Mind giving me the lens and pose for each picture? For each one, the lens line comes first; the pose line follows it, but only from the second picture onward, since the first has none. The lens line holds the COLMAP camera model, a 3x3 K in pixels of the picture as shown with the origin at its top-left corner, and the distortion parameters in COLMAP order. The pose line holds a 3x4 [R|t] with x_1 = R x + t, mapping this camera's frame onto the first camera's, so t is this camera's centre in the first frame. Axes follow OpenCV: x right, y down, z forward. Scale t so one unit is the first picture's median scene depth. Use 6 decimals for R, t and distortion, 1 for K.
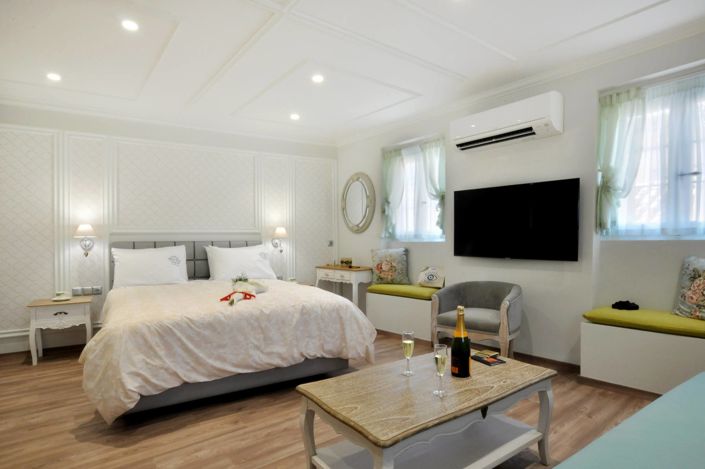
lens RADIAL K [[392.5, 0, 352.5], [0, 392.5, 234.5], [0, 0, 1]] dist [-0.002945, -0.000292]
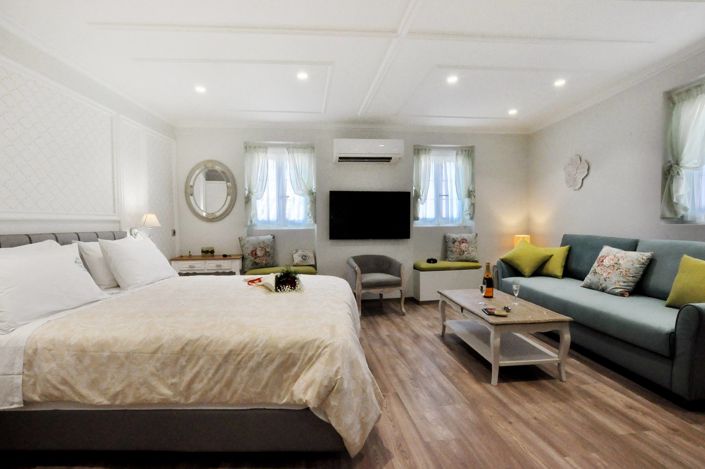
lens RADIAL K [[326.4, 0, 352.5], [0, 326.4, 234.5], [0, 0, 1]] dist [-0.016398, -0.000069]
pose [[0.513354, -0.023848, 0.857846, -0.705981], [-0.005241, 0.999508, 0.030923, 0.002738], [-0.858161, -0.020371, 0.512976, 0.393571]]
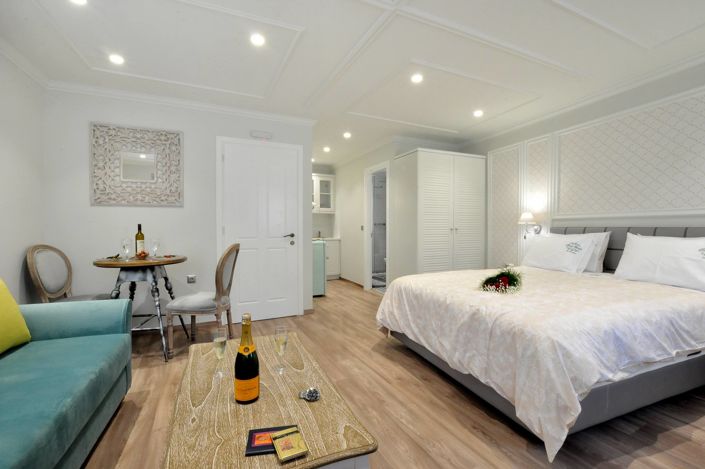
lens RADIAL K [[315.4, 0, 342.4], [0, 315.4, 229.2], [0, 0, 1]] dist [-0.031368, 0.000011]
pose [[-0.252702, 0.010648, -0.967485, 0.425978], [0.020565, 0.999773, 0.005632, 0.007272], [0.967325, -0.018473, -0.252864, 0.689524]]
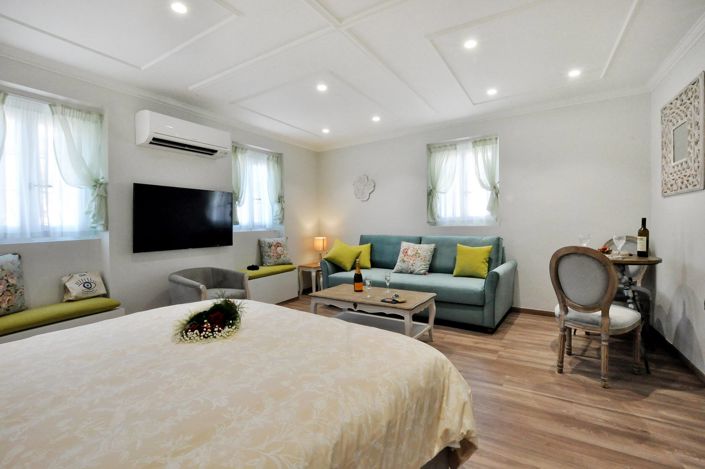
lens RADIAL K [[314.0, 0, 353.9], [0, 314.0, 229.2], [0, 0, 1]] dist [-0.001733, -0.000138]
pose [[-0.355345, 0.000836, 0.934735, -0.667053], [0.012785, 0.999910, 0.003966, 0.001593], [-0.934648, 0.013360, -0.355324, 0.850852]]
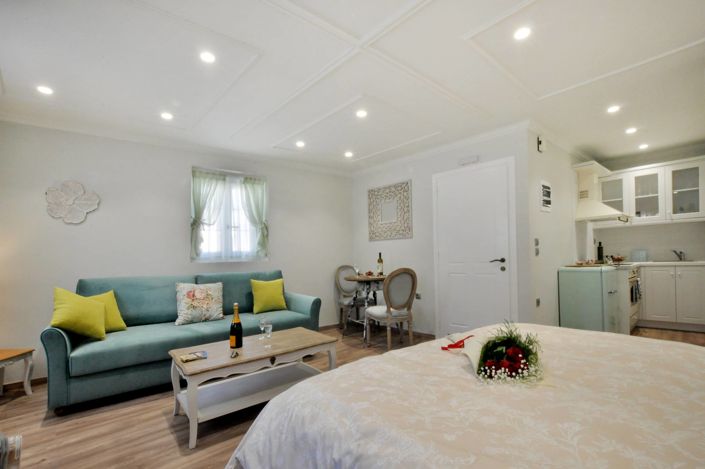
lens RADIAL K [[314.0, 0, 353.9], [0, 314.0, 229.2], [0, 0, 1]] dist [-0.001733, -0.000138]
pose [[-0.998226, 0.037841, -0.045977, -0.085919], [0.042062, 0.994626, -0.094600, 0.008595], [0.042150, -0.096366, -0.994453, 1.193855]]
